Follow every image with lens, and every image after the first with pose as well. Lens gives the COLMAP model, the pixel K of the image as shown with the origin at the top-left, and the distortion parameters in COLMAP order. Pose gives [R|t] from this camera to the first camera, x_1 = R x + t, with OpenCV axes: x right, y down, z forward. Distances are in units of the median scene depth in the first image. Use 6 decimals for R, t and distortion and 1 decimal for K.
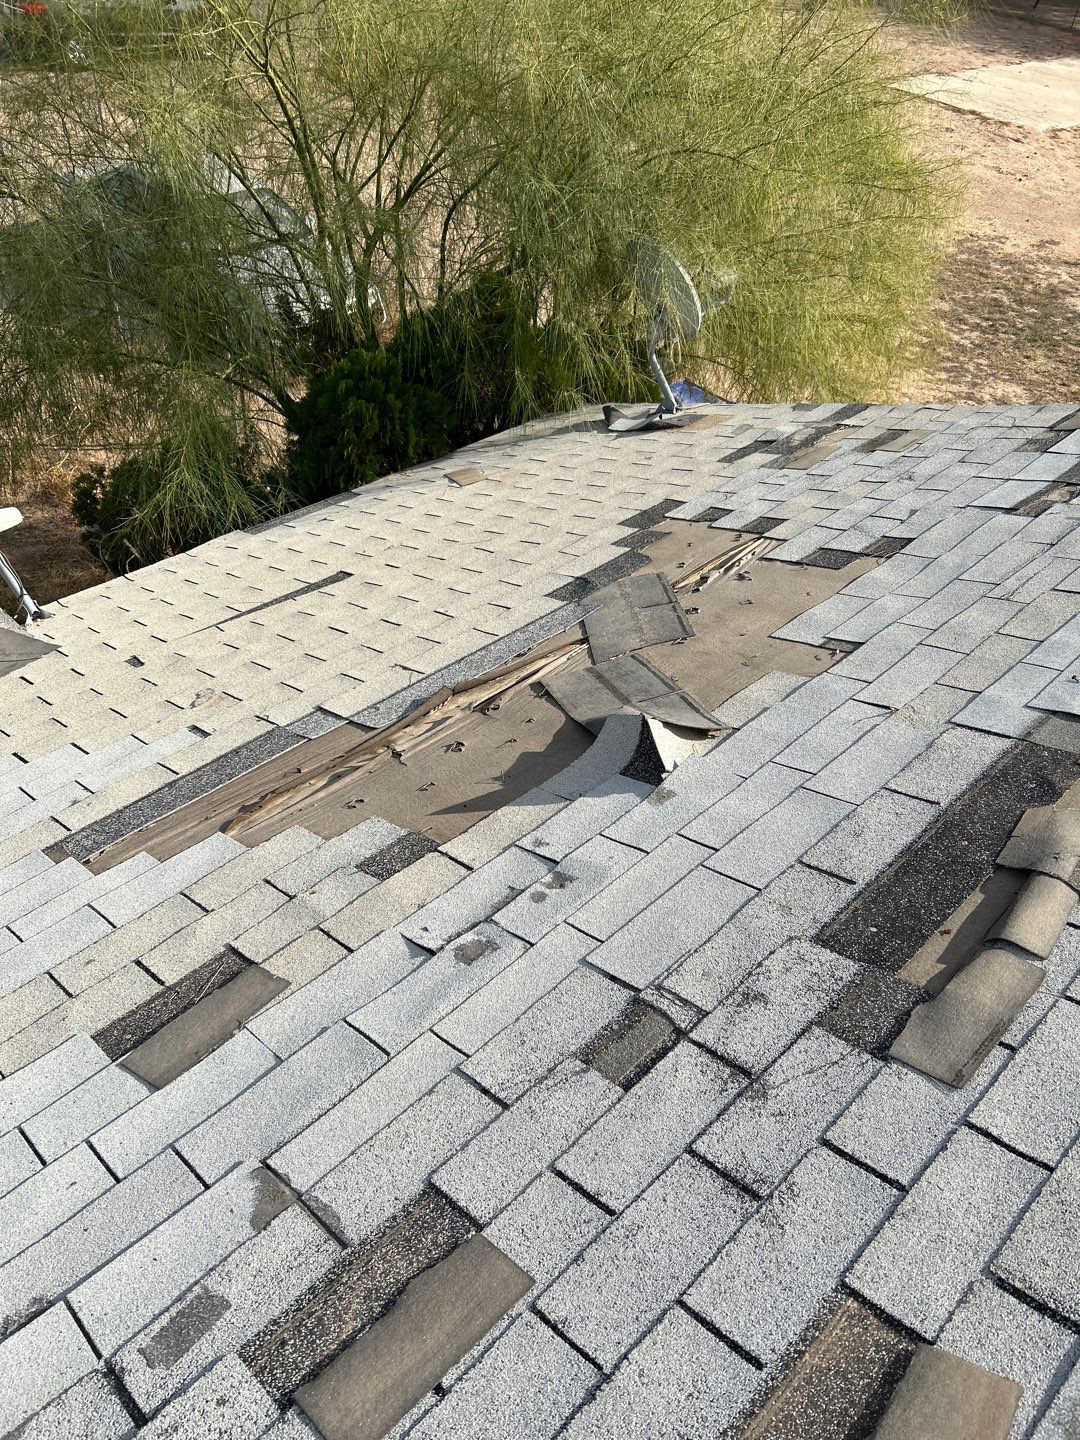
lens RADIAL K [[1081.3, 0, 534.4], [0, 1081.3, 727.5], [0, 0, 1]] dist [0.042063, -0.052202]
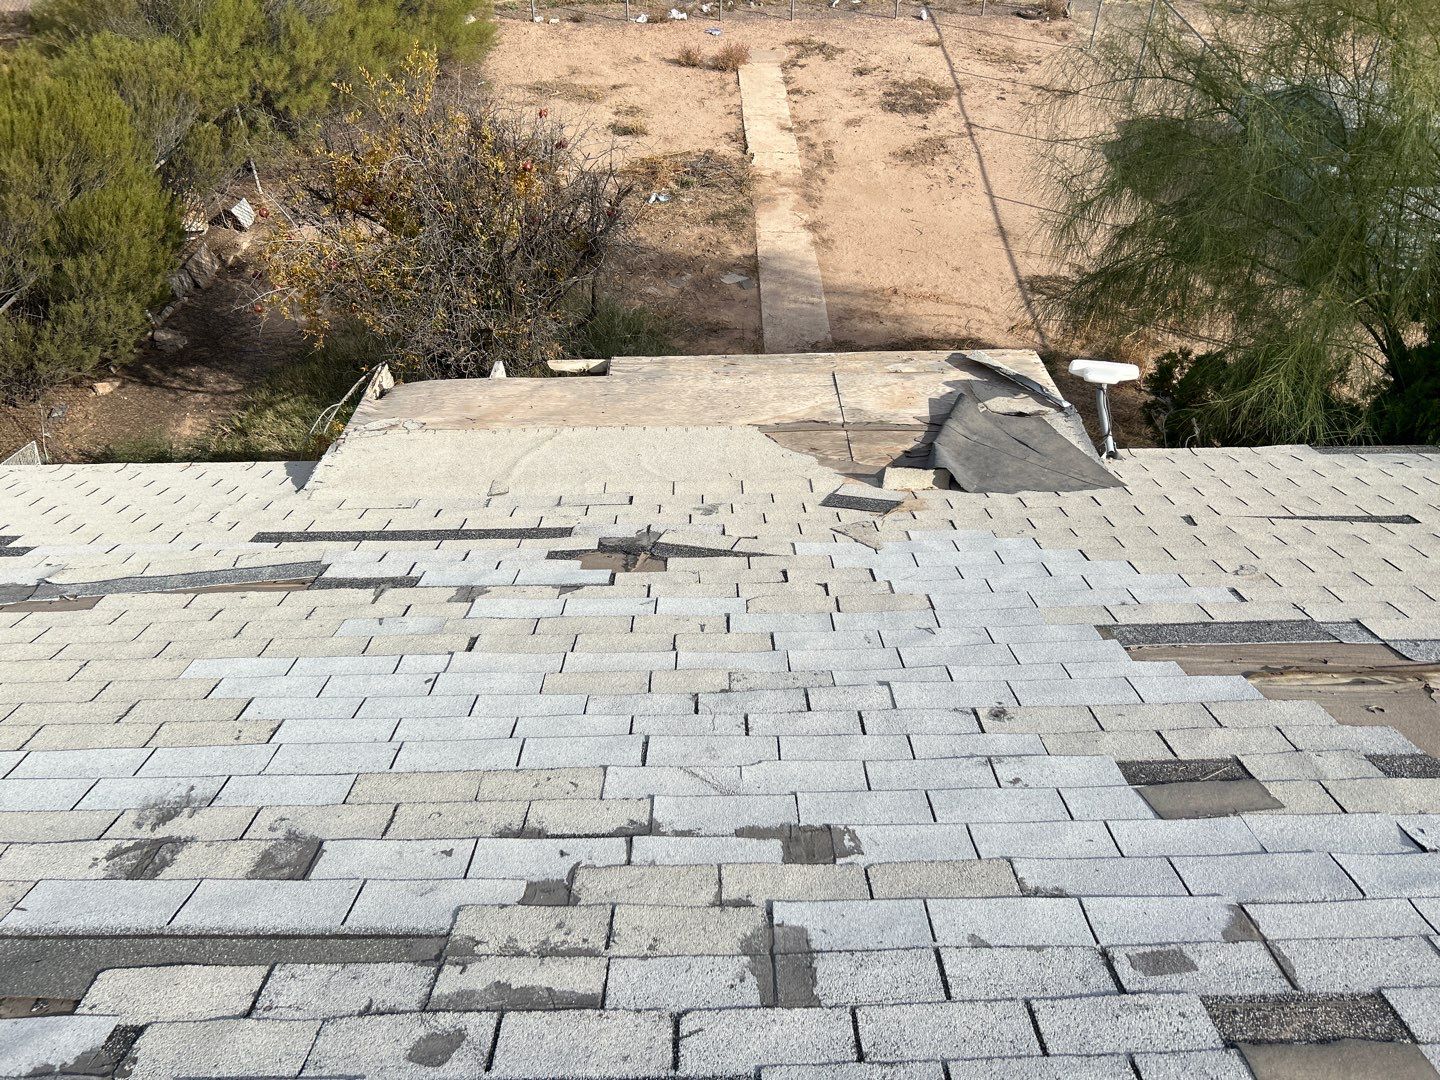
lens RADIAL K [[1081.3, 0, 738.0], [0, 1081.3, 532.6], [0, 0, 1]] dist [0.042063, -0.052202]
pose [[0.725128, 0.382074, -0.572895, -0.072516], [-0.419576, 0.904830, 0.072379, 0.104786], [0.546026, 0.187889, 0.816427, -0.309654]]
